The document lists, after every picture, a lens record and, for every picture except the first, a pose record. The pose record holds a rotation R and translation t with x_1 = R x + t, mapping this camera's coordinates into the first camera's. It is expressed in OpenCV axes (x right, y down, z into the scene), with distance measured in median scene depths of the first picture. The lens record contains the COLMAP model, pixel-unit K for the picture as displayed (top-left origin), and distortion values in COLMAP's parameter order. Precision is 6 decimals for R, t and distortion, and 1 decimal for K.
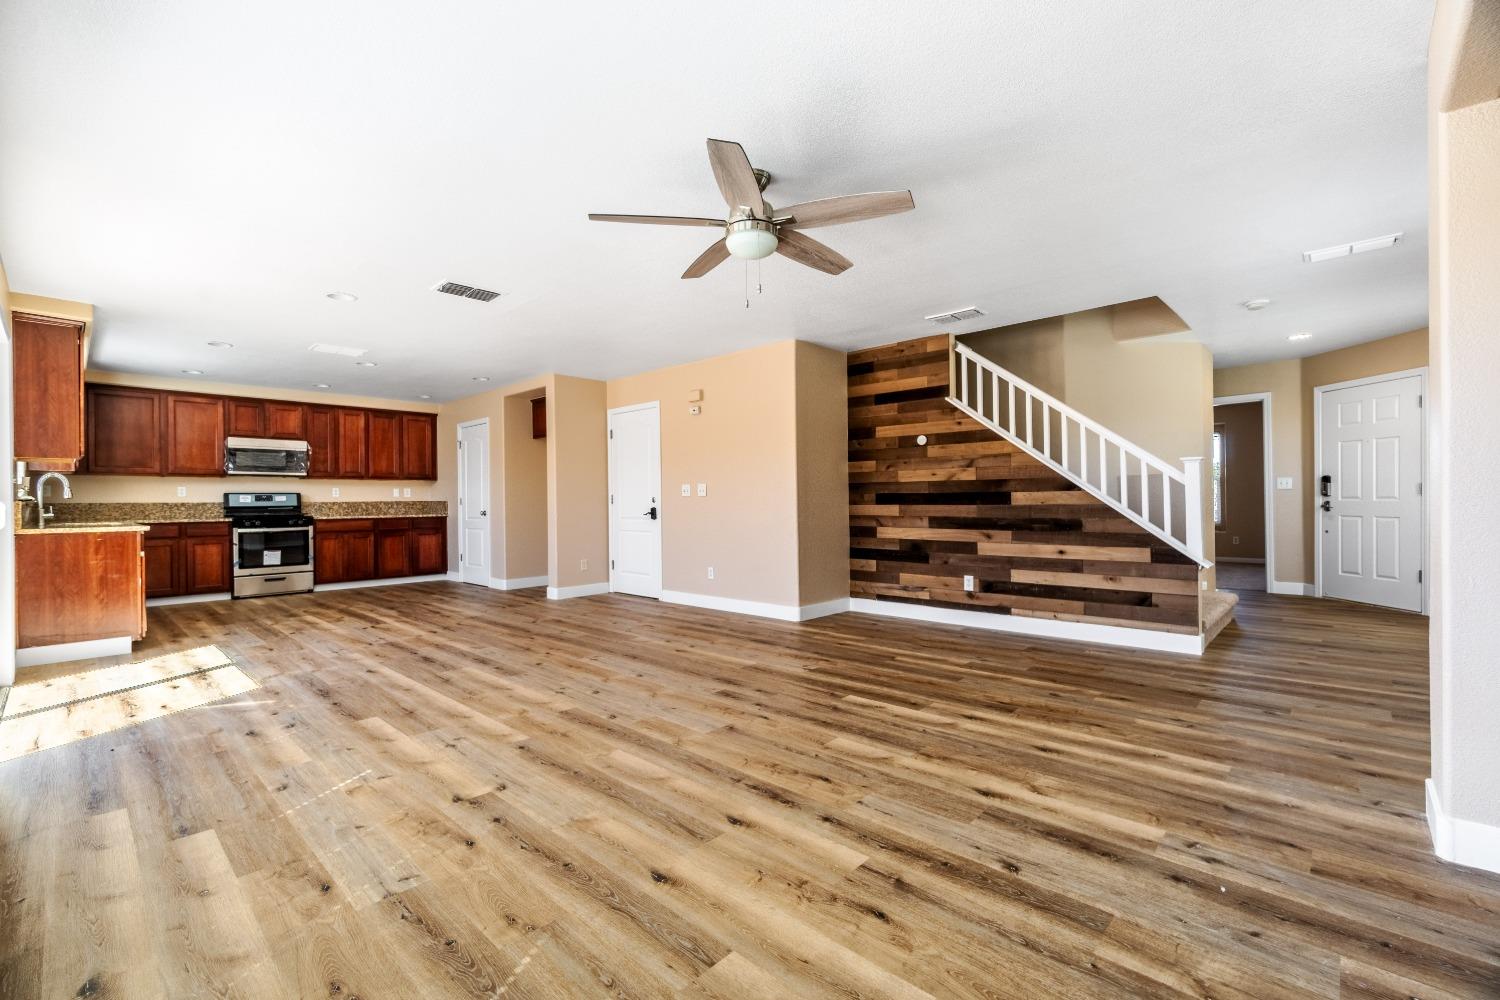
lens RADIAL K [[645.3, 0, 743.6], [0, 645.3, 498.3], [0, 0, 1]] dist [-0.003874, 0.000592]
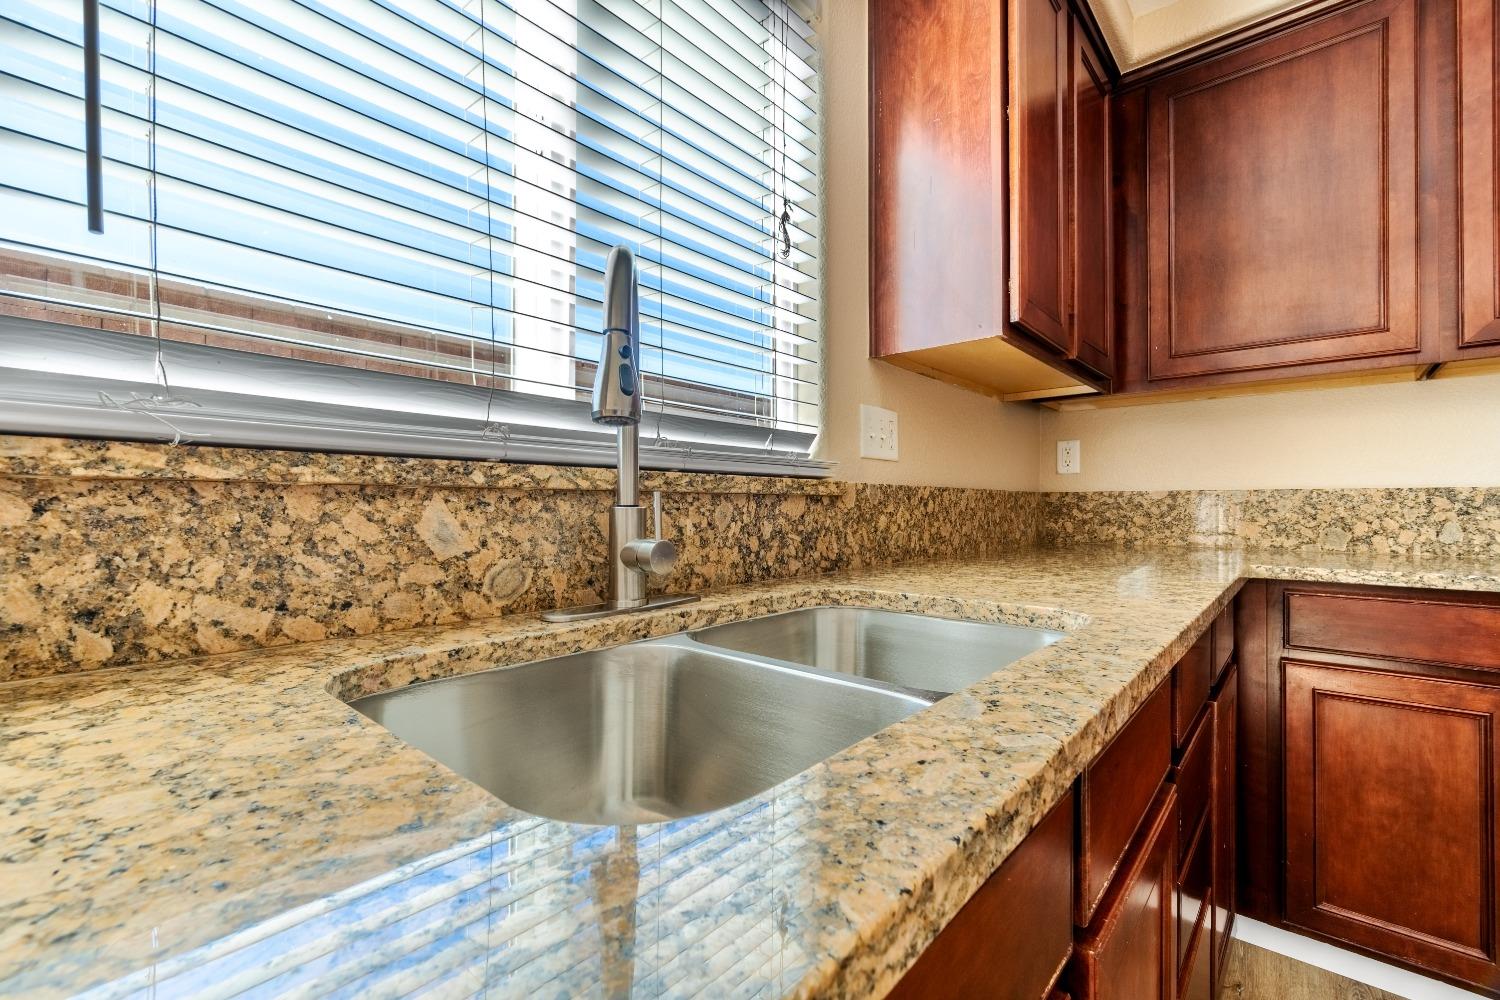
lens RADIAL K [[645.3, 0, 743.6], [0, 645.3, 498.3], [0, 0, 1]] dist [-0.003874, 0.000592]
pose [[0.036189, -0.004307, -0.999336, -0.665229], [0.001583, 0.999990, -0.004253, 0.011083], [0.999344, -0.001428, 0.036196, 0.728306]]
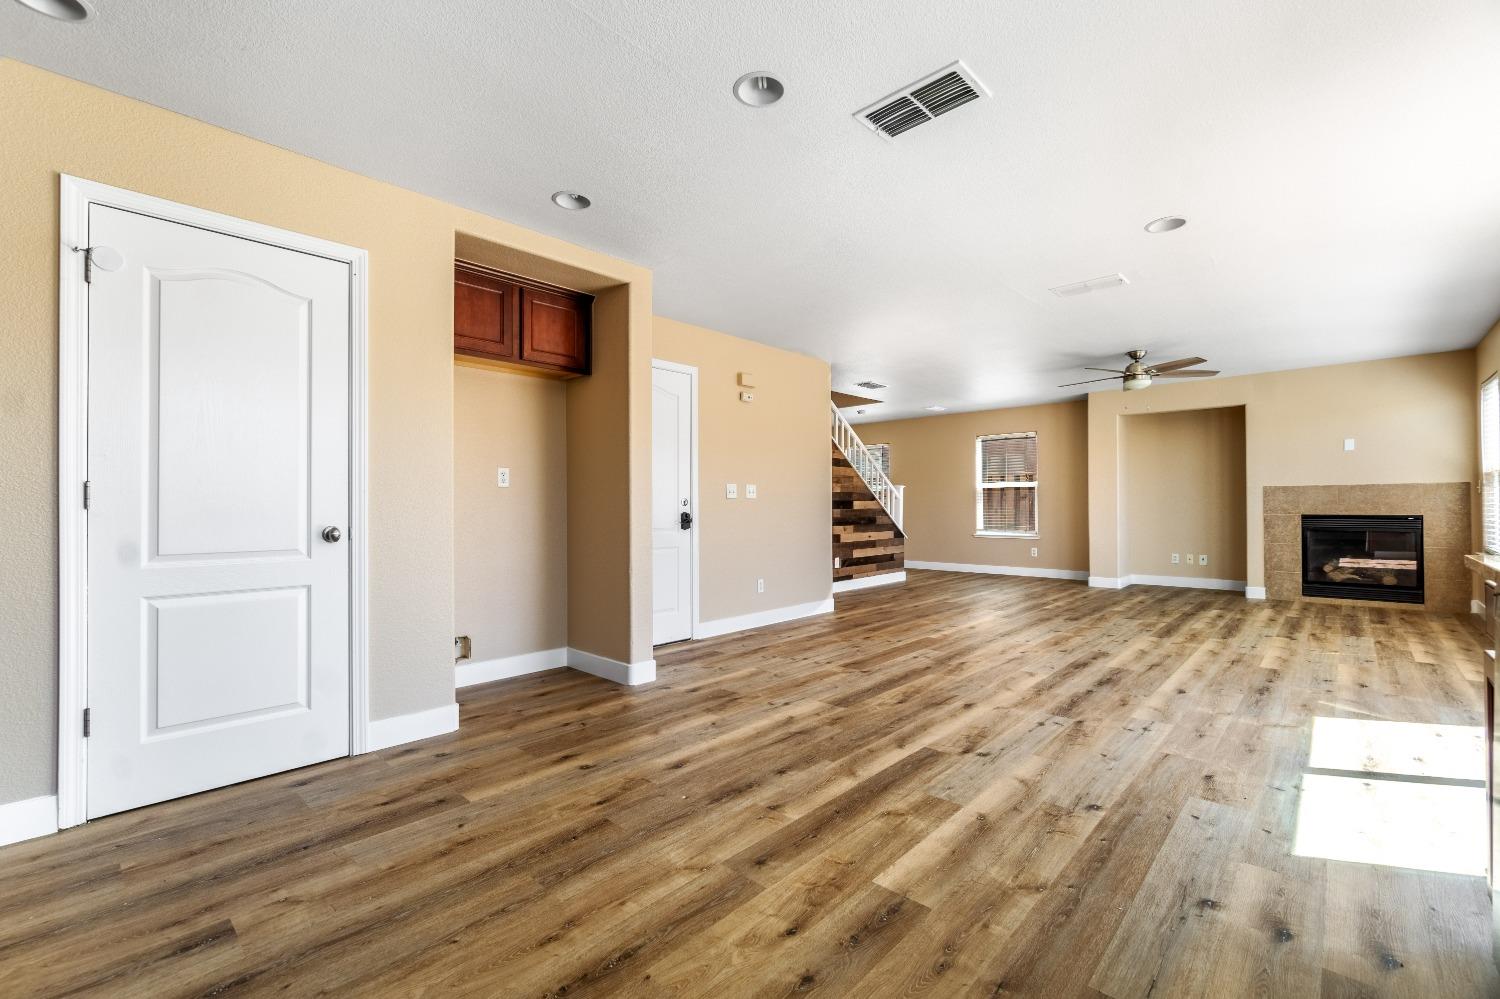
lens RADIAL K [[645.3, 0, 743.6], [0, 645.3, 497.8], [0, 0, 1]] dist [-0.003874, 0.000592]
pose [[-0.004296, 0.022940, 0.999728, -0.804873], [-0.000409, 0.999737, -0.022942, 0.013275], [-0.999991, -0.000508, -0.004286, 0.881702]]
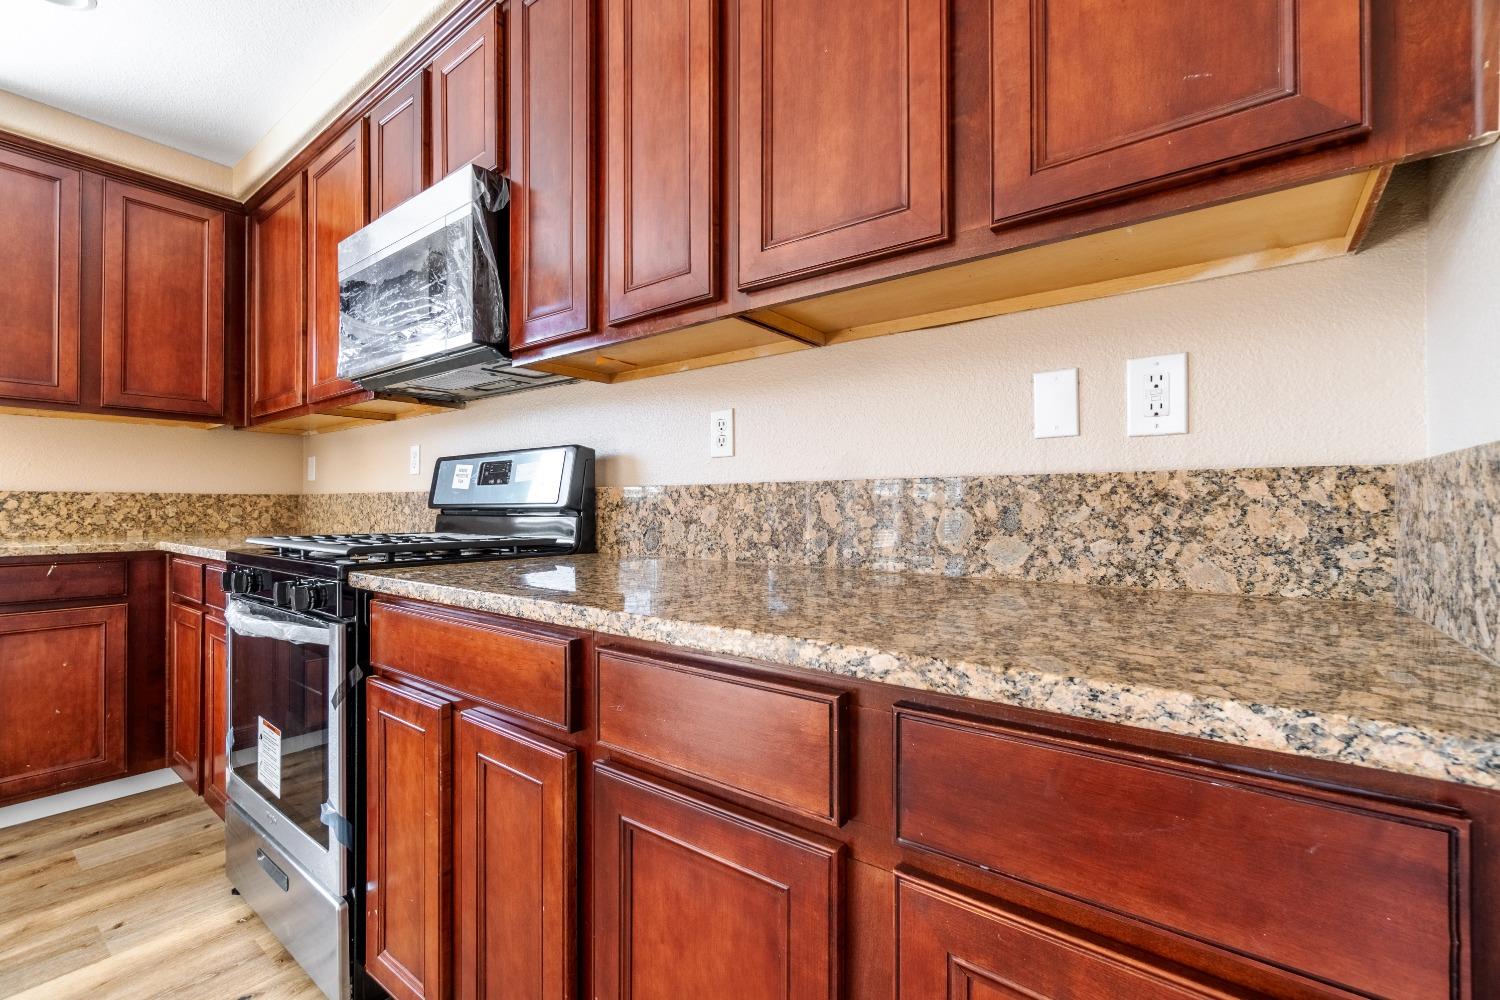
lens RADIAL K [[645.3, 0, 743.6], [0, 645.3, 498.3], [0, 0, 1]] dist [-0.003874, 0.000592]
pose [[0.109760, -0.002613, -0.993955, -0.520148], [0.002084, 0.999995, -0.002399, 0.011199], [0.993956, -0.001808, 0.109765, 1.137351]]
